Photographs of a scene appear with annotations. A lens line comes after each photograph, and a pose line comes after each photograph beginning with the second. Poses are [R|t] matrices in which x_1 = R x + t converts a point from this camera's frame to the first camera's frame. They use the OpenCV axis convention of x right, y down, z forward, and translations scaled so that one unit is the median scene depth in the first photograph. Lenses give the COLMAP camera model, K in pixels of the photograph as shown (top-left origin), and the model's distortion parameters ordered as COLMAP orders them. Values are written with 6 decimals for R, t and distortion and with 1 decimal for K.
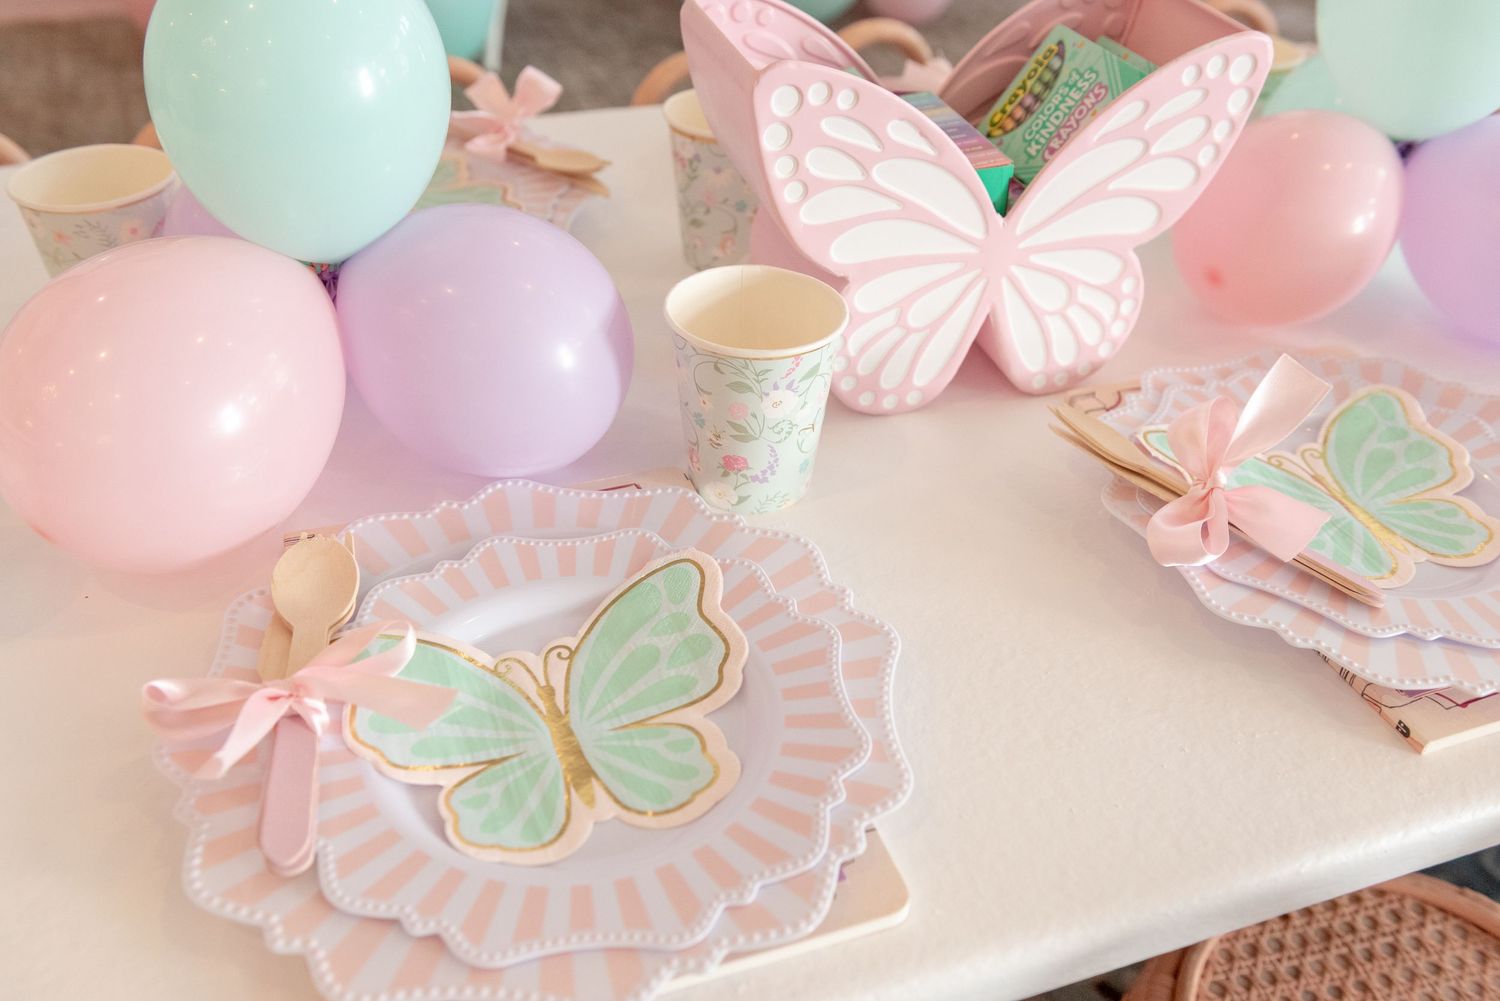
lens RADIAL K [[1311.3, 0, 753.6], [0, 1311.3, 513.2], [0, 0, 1]] dist [-0.007960, -0.002089]
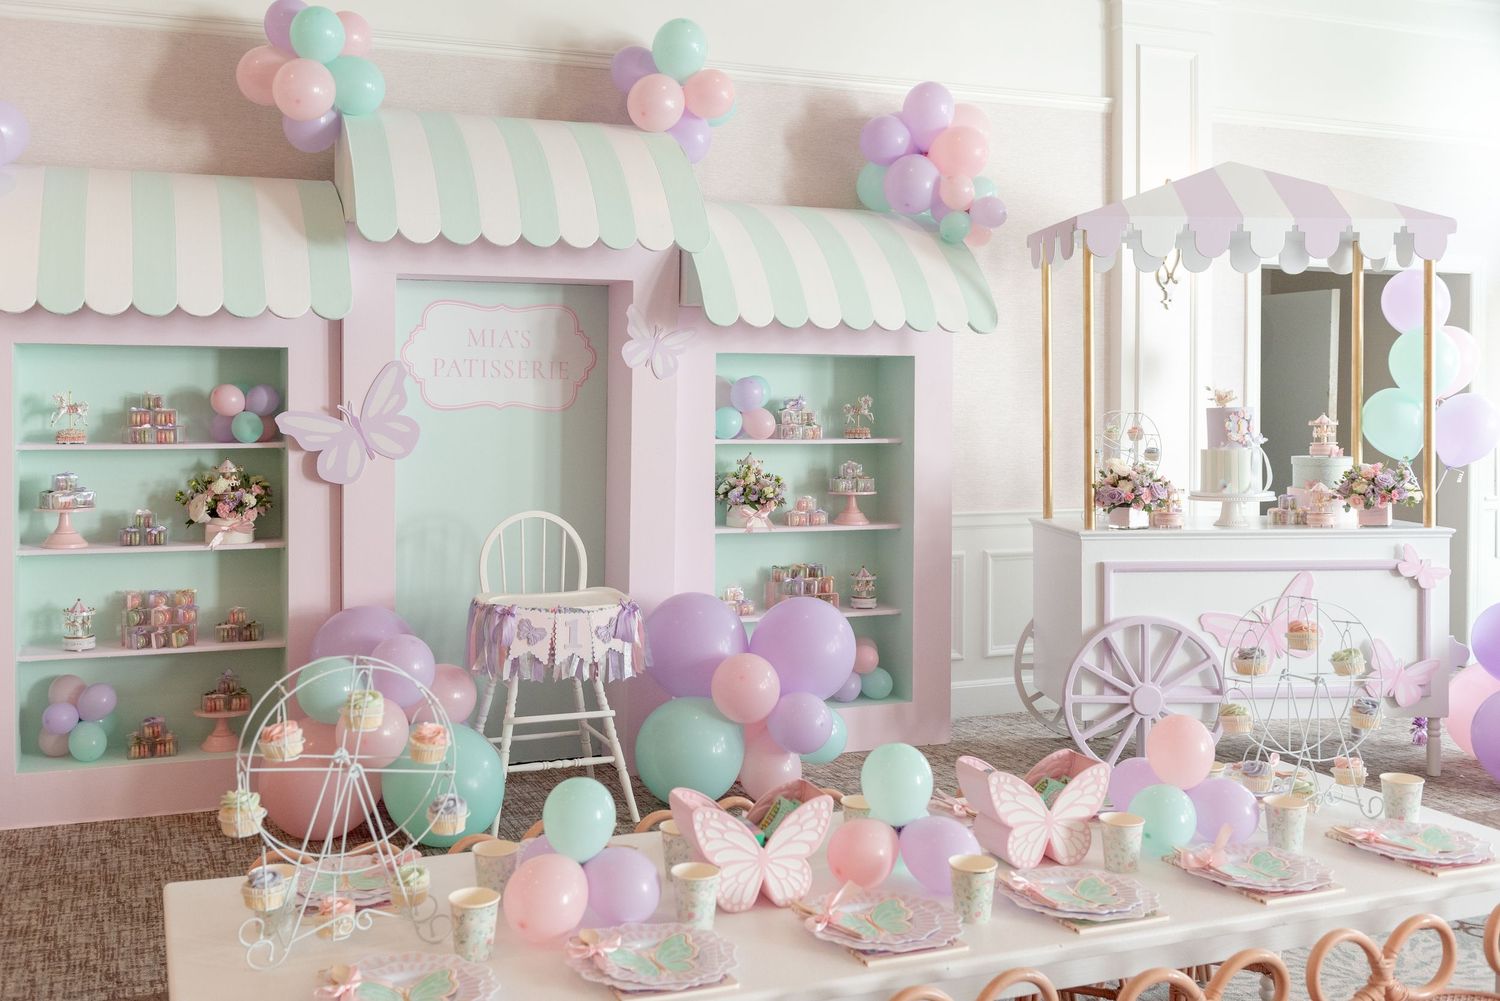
lens RADIAL K [[1445.4, 0, 646.6], [0, 1445.4, 416.9], [0, 0, 1]] dist [-0.009226, 0.000000]
pose [[0.999391, -0.032324, 0.013131, -0.139147], [0.033890, 0.809956, -0.585510, 1.117206], [0.008291, 0.585599, 0.810559, -2.881130]]
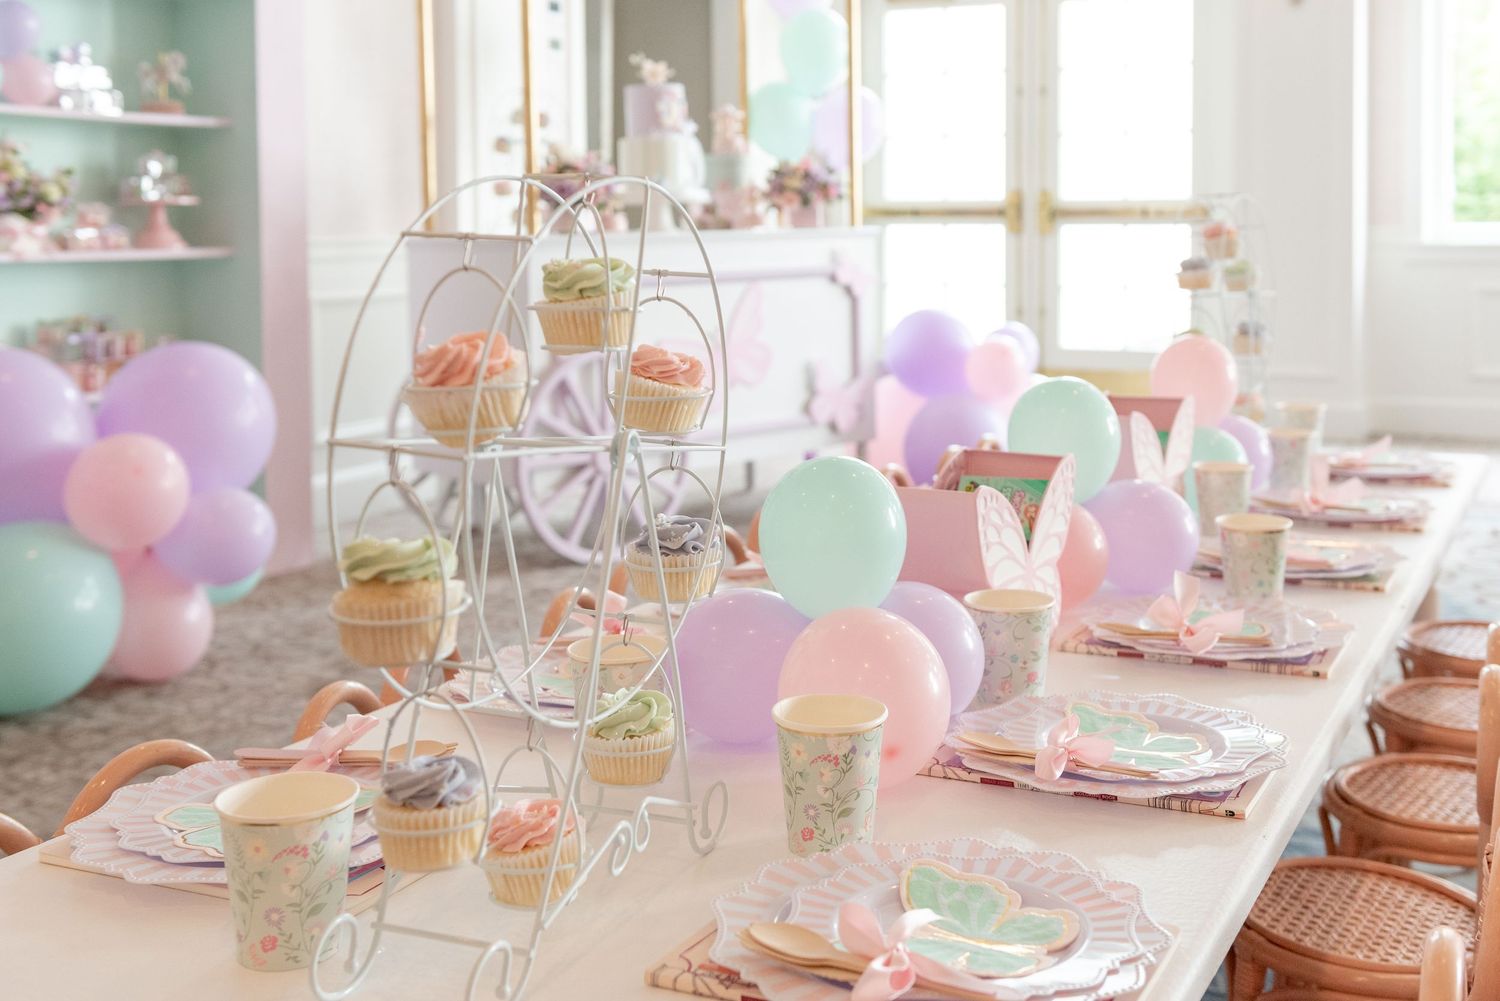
lens RADIAL K [[1714.6, 0, 869.6], [0, 1714.6, 268.9], [0, 0, 1]] dist [-0.000991, 0.000000]
pose [[0.687098, -0.061892, 0.723924, -1.877686], [0.458202, 0.810164, -0.365629, 0.274243], [-0.563868, 0.582927, 0.585021, -0.665284]]
